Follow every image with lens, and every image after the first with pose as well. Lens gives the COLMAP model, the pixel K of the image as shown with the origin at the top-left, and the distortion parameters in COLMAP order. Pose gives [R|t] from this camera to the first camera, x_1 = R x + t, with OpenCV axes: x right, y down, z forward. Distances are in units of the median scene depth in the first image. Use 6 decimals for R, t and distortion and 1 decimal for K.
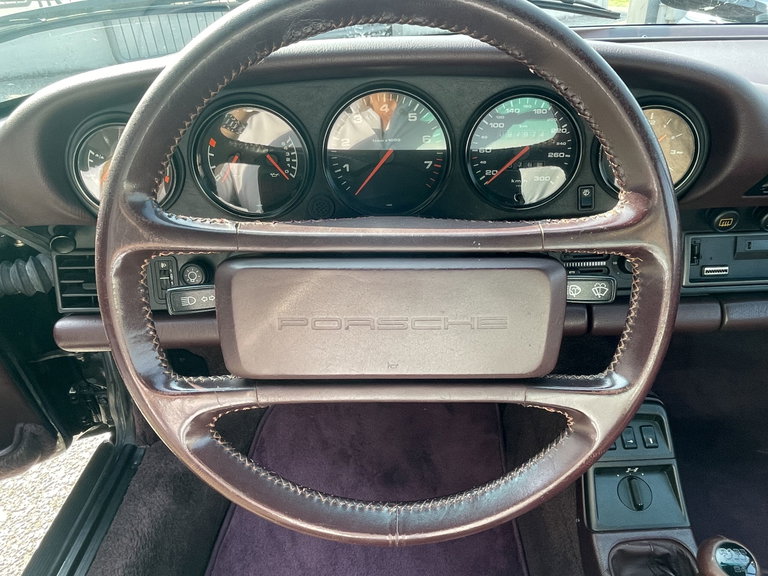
lens RADIAL K [[526.9, 0, 384.4], [0, 526.9, 294.8], [0, 0, 1]] dist [0.005188, -0.029982]
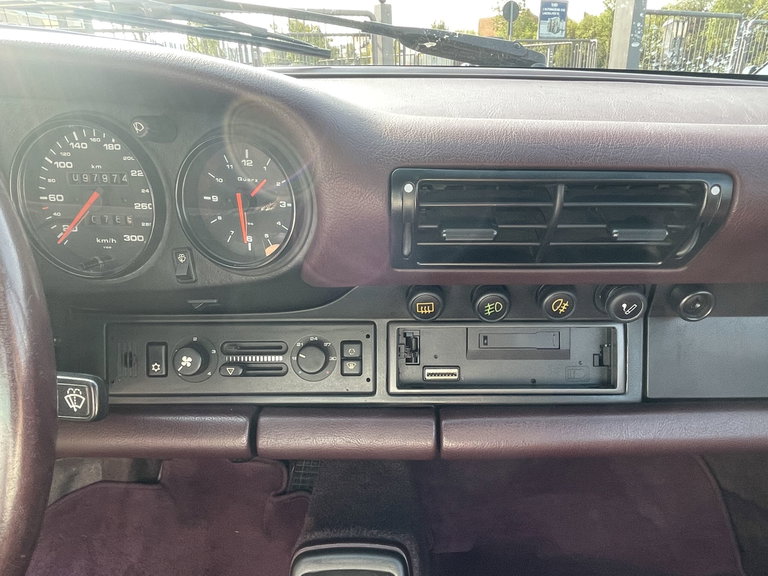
lens RADIAL K [[526.9, 0, 384.4], [0, 526.9, 294.8], [0, 0, 1]] dist [0.005188, -0.029982]
pose [[0.999401, 0.033659, -0.008062, 0.567964], [-0.034534, 0.985265, -0.167513, -0.028967], [0.002305, 0.167691, 0.985837, 0.257500]]
